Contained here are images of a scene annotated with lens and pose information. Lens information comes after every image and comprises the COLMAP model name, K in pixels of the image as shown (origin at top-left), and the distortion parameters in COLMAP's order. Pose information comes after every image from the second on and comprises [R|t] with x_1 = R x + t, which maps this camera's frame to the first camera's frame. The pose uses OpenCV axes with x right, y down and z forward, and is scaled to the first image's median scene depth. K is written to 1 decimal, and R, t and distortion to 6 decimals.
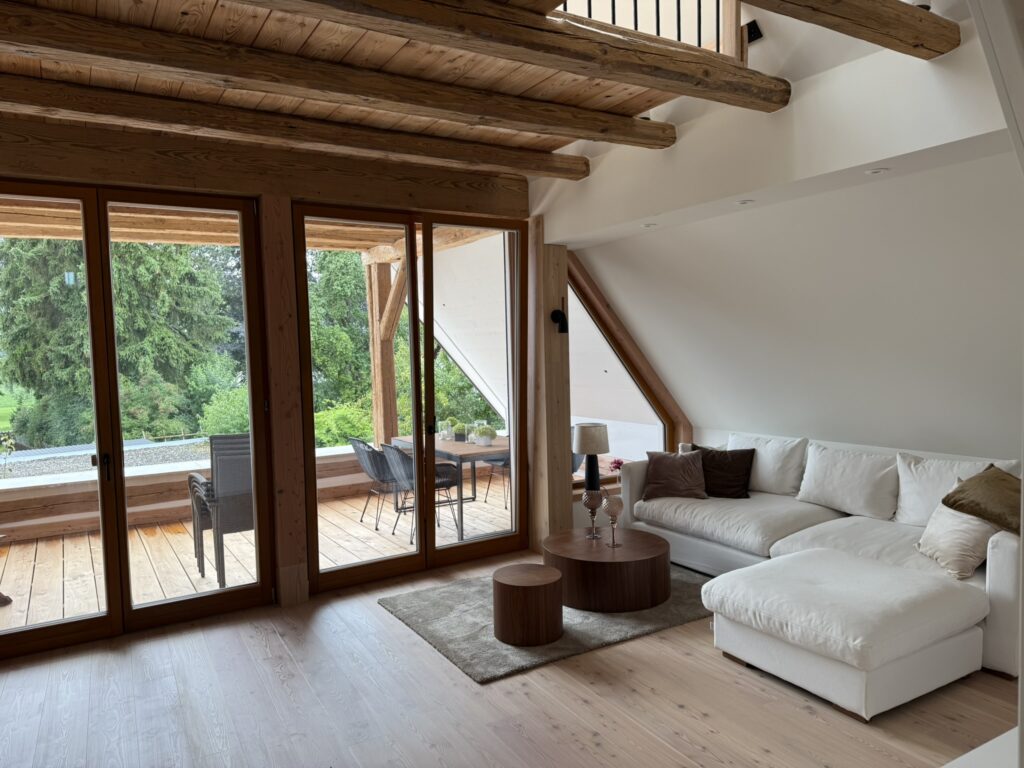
lens RADIAL K [[716.4, 0, 508.8], [0, 716.4, 391.7], [0, 0, 1]] dist [0.045340, -0.052522]
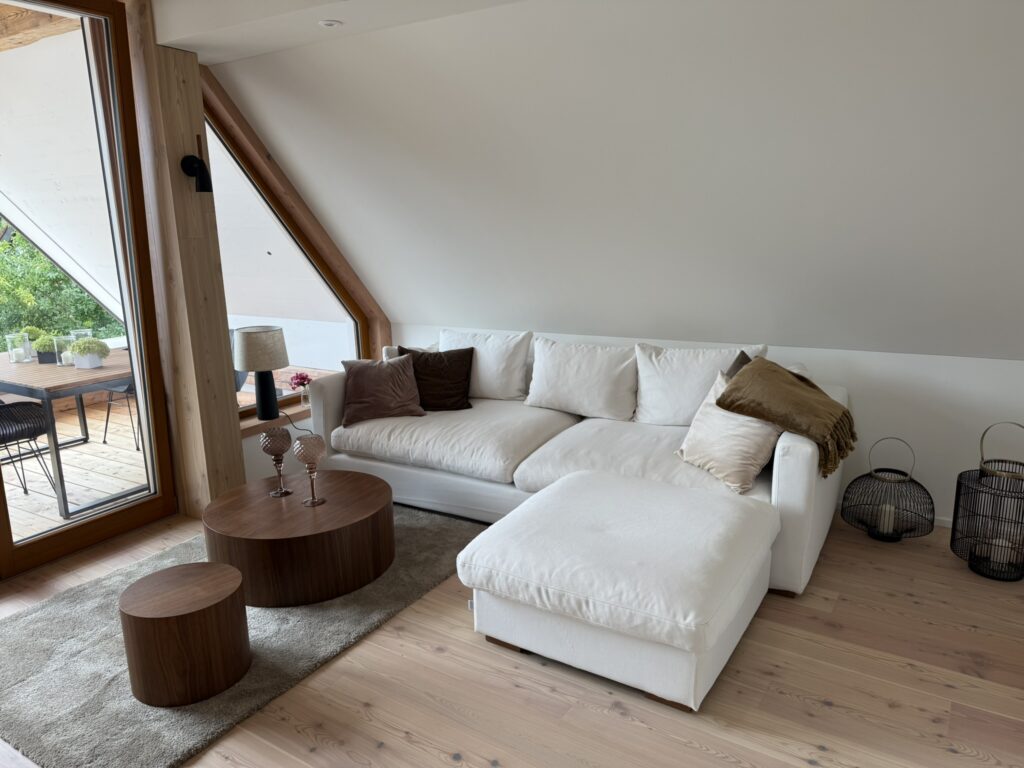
lens RADIAL K [[716.4, 0, 521.3], [0, 716.4, 386.9], [0, 0, 1]] dist [0.045340, -0.052522]
pose [[0.882960, -0.096676, 0.459387, 0.012817], [0.026540, 0.987280, 0.156758, -0.002861], [-0.468698, -0.126219, 0.874294, 0.307727]]
